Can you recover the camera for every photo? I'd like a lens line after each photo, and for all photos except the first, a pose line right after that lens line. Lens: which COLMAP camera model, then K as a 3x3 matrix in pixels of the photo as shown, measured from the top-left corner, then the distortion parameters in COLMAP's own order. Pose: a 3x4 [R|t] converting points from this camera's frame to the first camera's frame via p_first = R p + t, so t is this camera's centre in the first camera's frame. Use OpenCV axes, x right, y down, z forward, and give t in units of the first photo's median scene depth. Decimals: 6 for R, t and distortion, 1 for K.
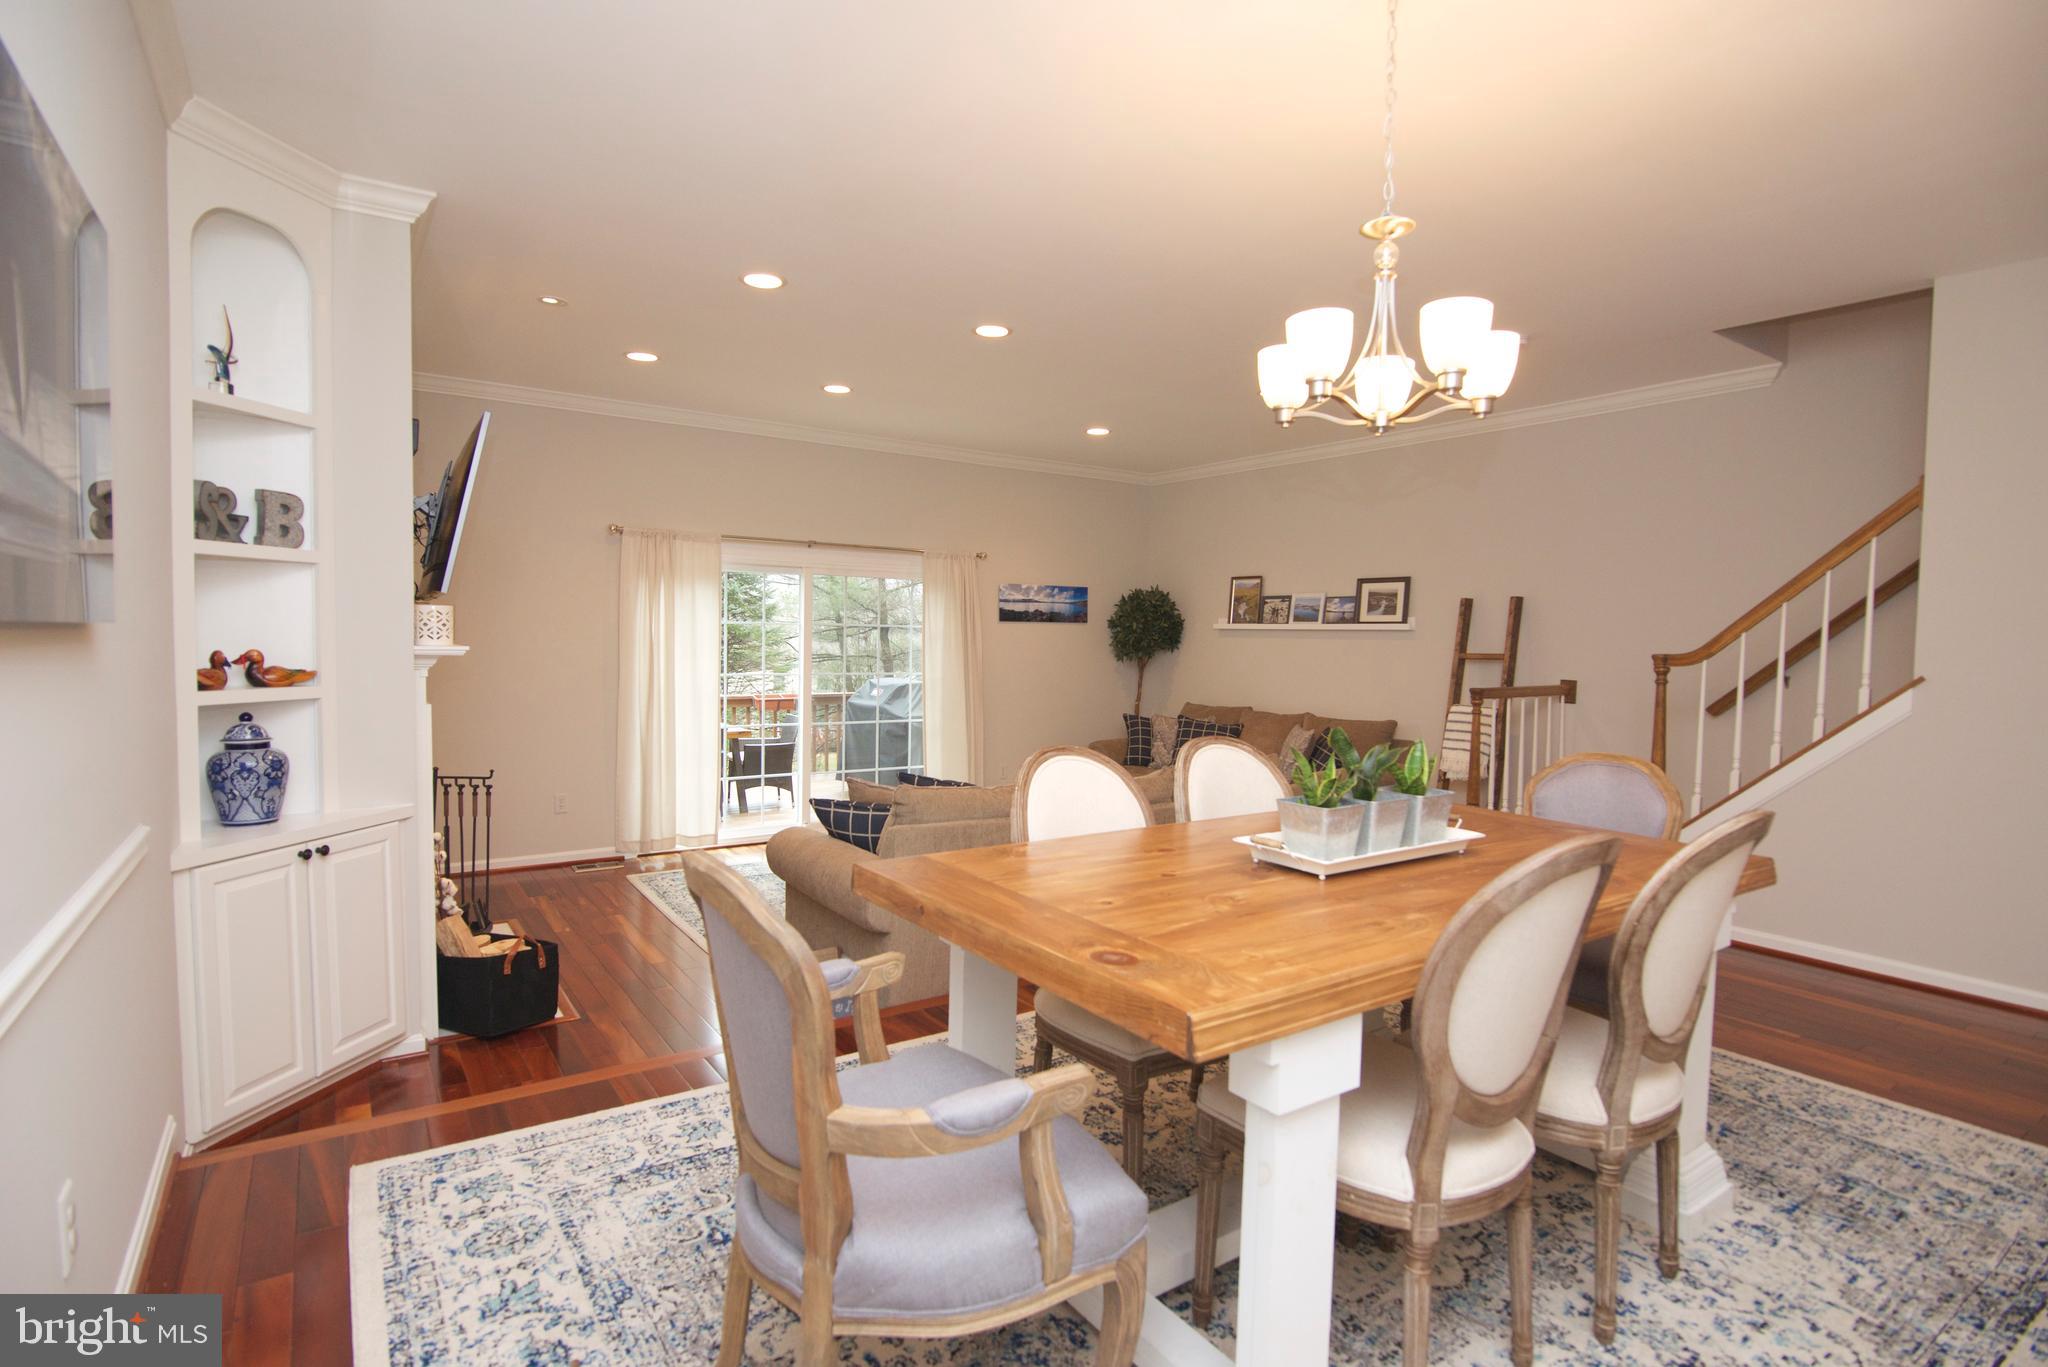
lens RADIAL K [[994.4, 0, 991.8], [0, 994.4, 696.4], [0, 0, 1]] dist [-0.013013, -0.000301]
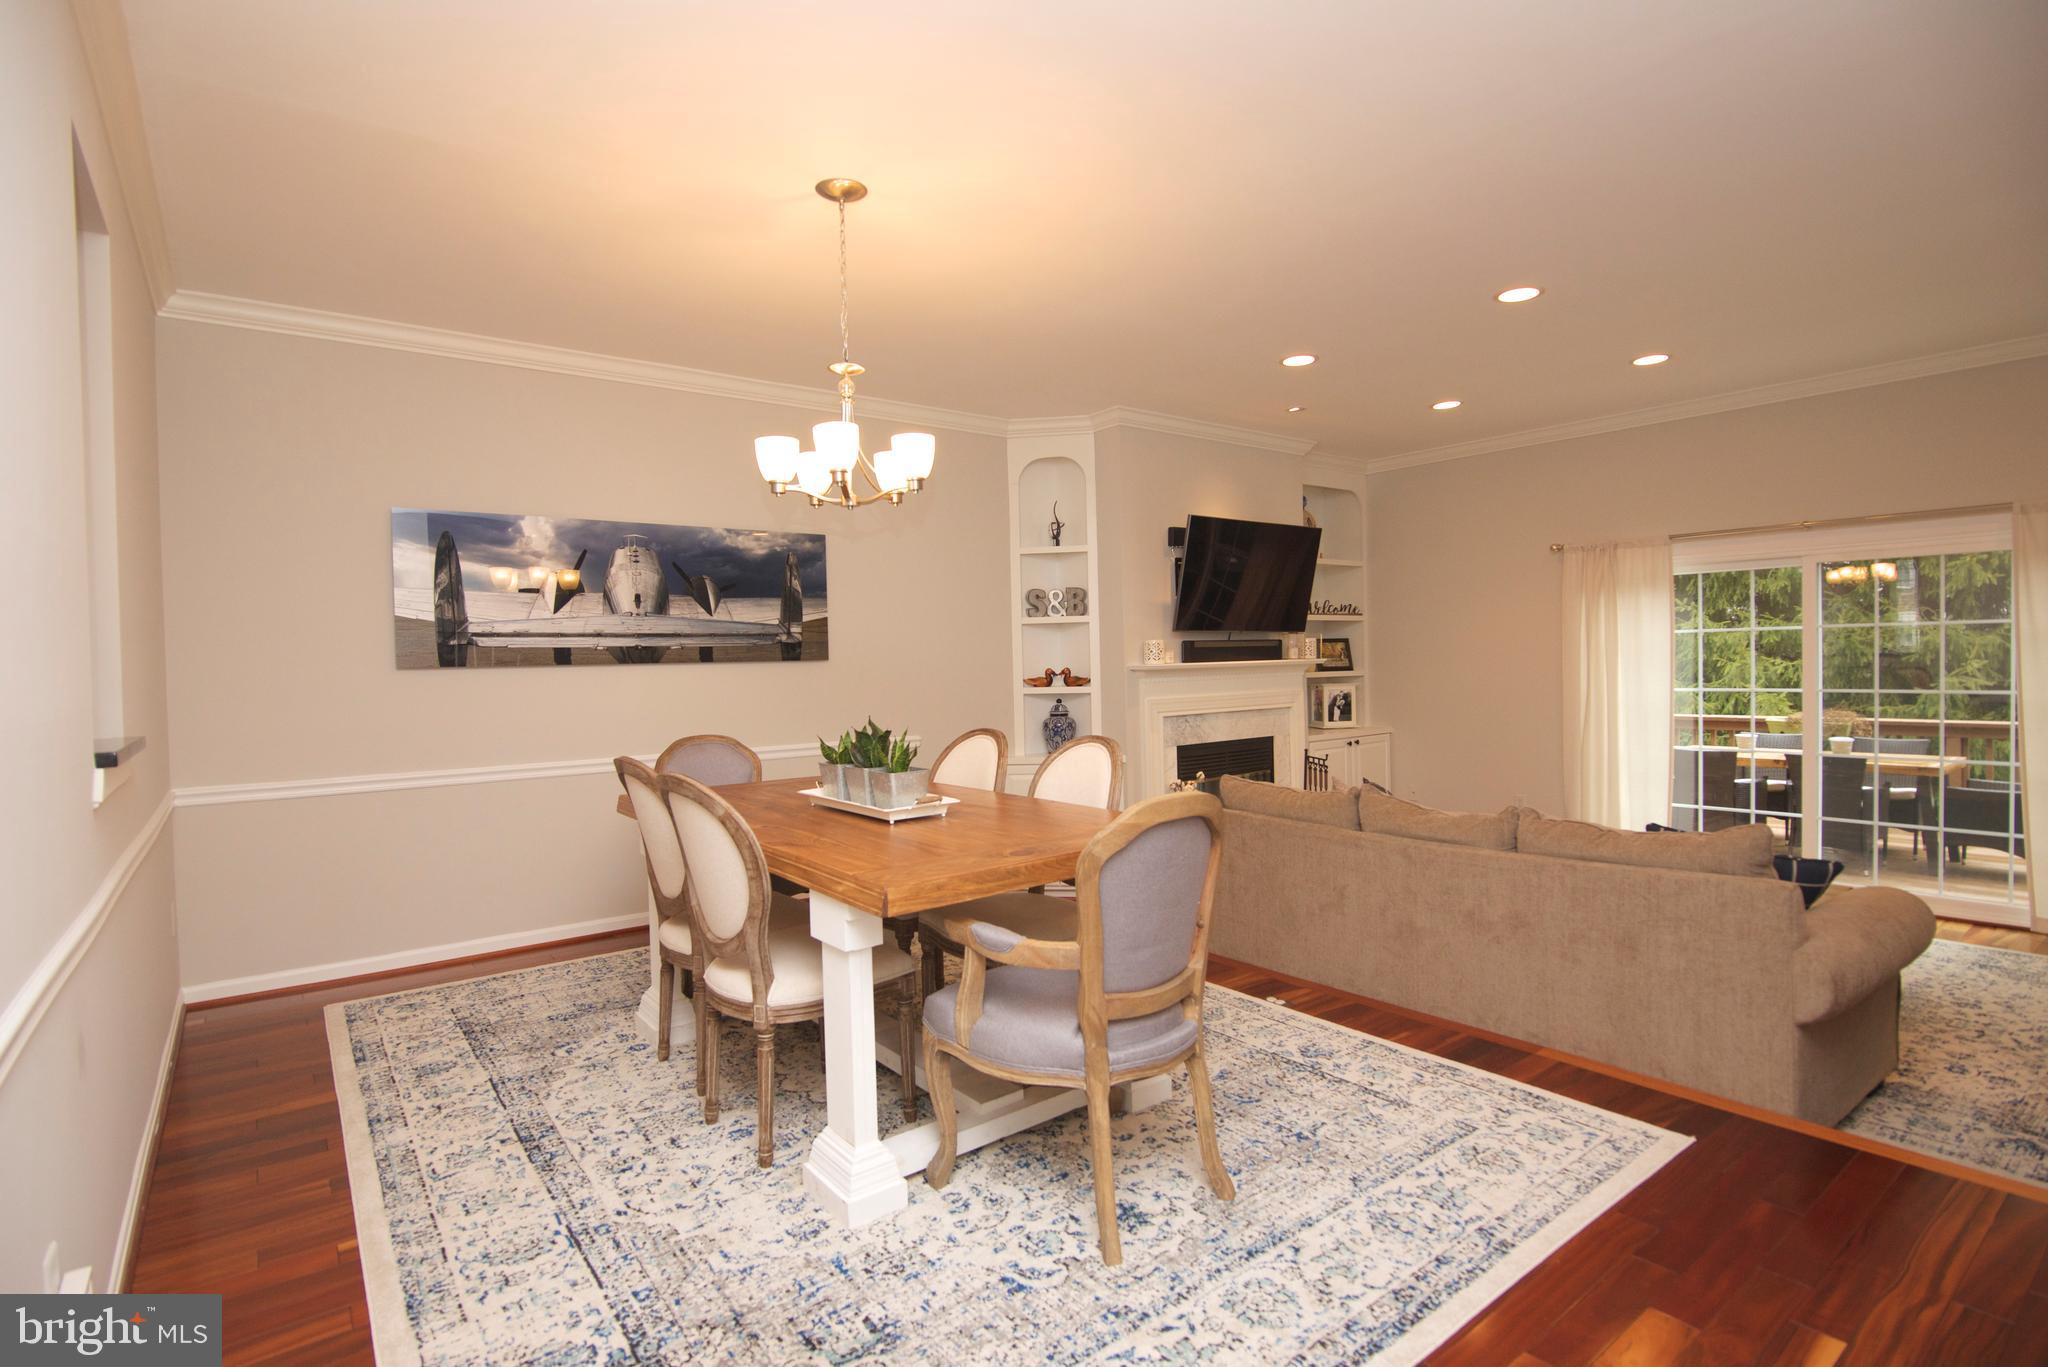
lens RADIAL K [[994.4, 0, 1046.4], [0, 994.4, 693.1], [0, 0, 1]] dist [-0.013013, -0.000301]
pose [[0.084301, 0.012100, -0.996367, 0.578652], [-0.039679, 0.999174, 0.008776, -0.005238], [0.995650, 0.038795, 0.084712, 0.366178]]
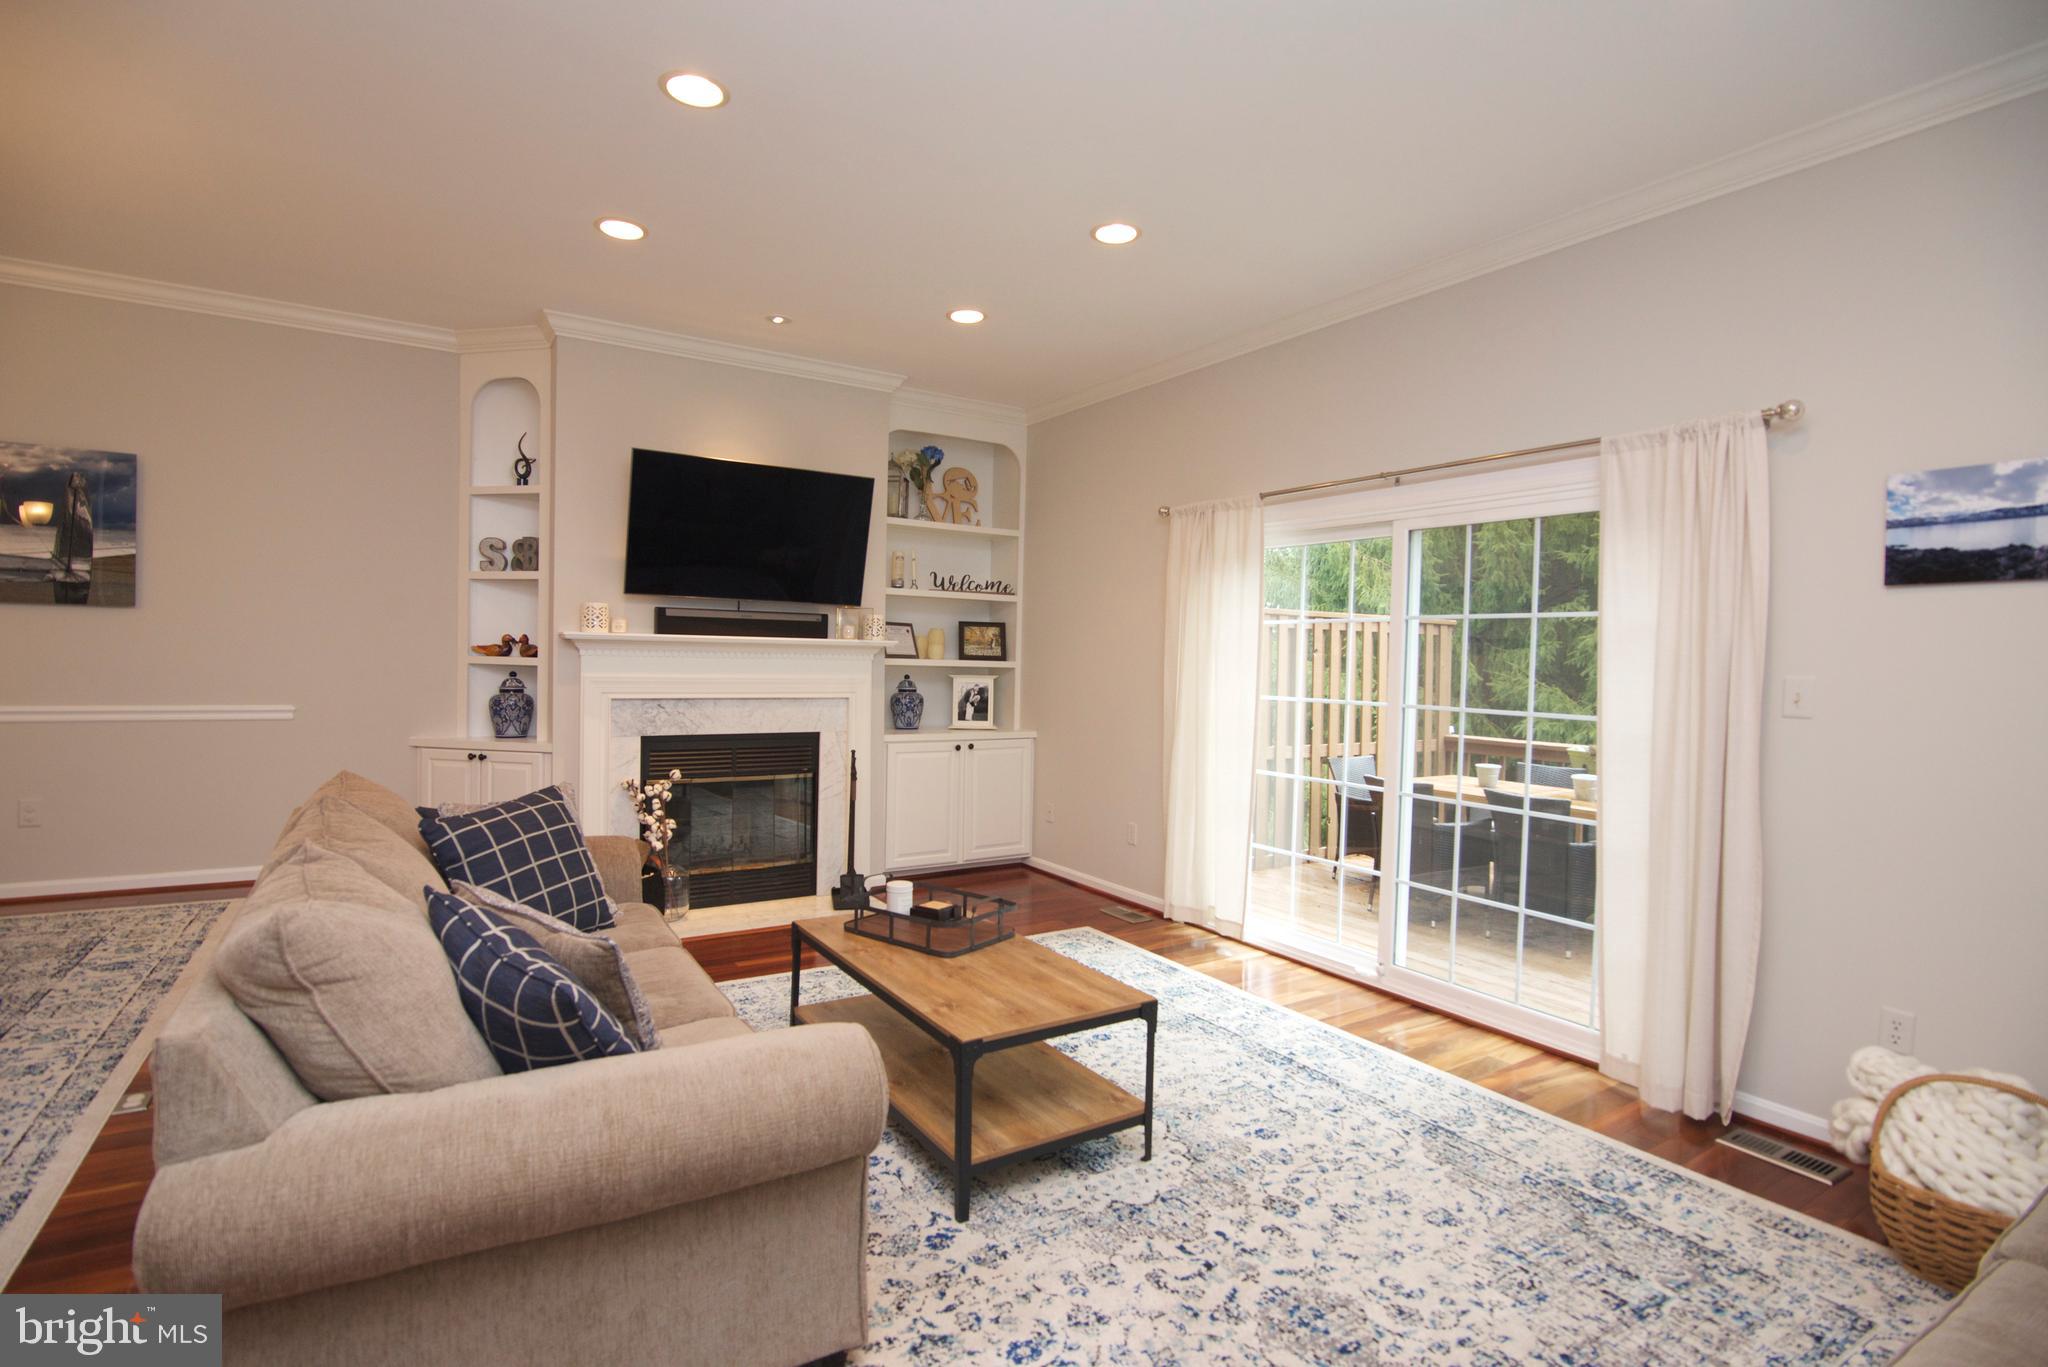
lens RADIAL K [[994.4, 0, 1032.5], [0, 994.4, 678.0], [0, 0, 1]] dist [-0.013013, -0.000301]
pose [[-0.006931, 0.001769, -0.999974, 0.412919], [-0.087580, 0.996155, 0.002369, -0.024277], [0.996133, 0.087594, -0.006749, 0.859879]]
